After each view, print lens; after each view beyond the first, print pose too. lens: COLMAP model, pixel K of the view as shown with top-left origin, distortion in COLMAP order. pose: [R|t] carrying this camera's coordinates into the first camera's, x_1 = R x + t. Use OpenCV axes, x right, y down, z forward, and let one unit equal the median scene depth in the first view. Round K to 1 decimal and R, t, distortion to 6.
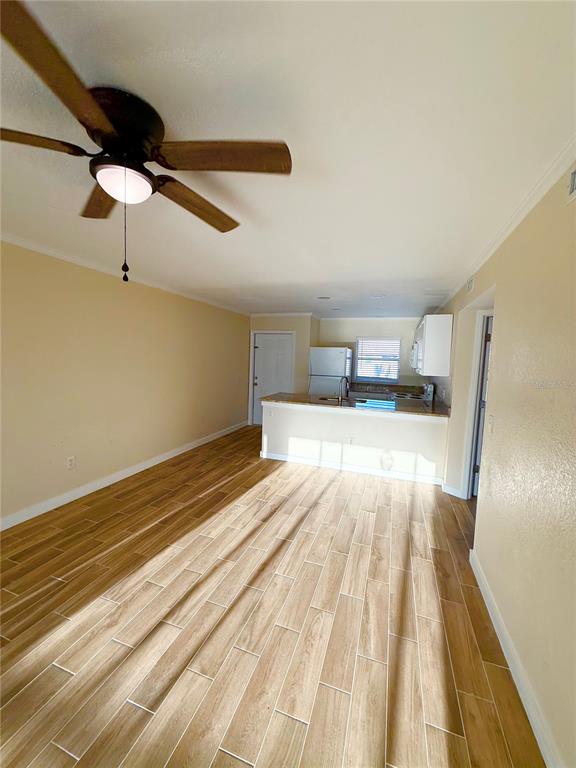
lens RADIAL K [[305.2, 0, 289.0], [0, 305.2, 380.7], [0, 0, 1]] dist [-0.000833, 0.000035]
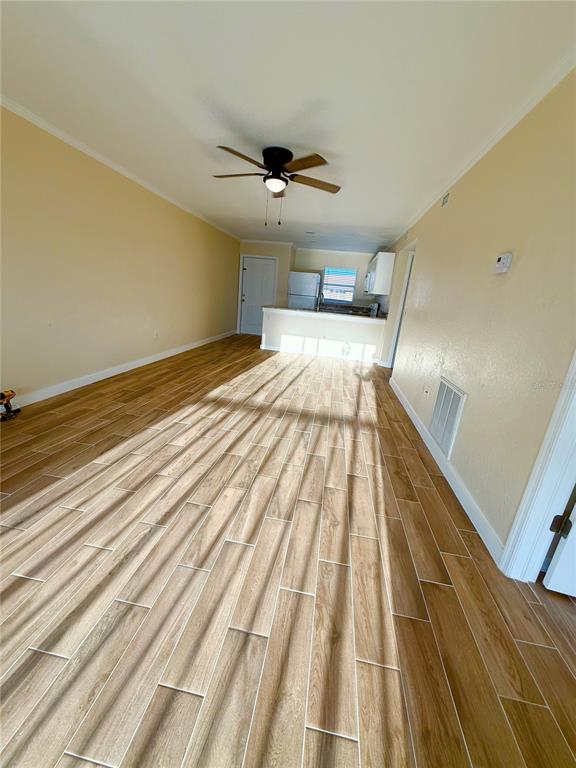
lens RADIAL K [[305.2, 0, 289.0], [0, 305.2, 380.7], [0, 0, 1]] dist [-0.000833, 0.000035]
pose [[0.982898, 0.004417, 0.184097, -0.320530], [-0.043224, 0.977316, 0.207329, 0.135313], [-0.179005, -0.211741, 0.960793, -0.609511]]
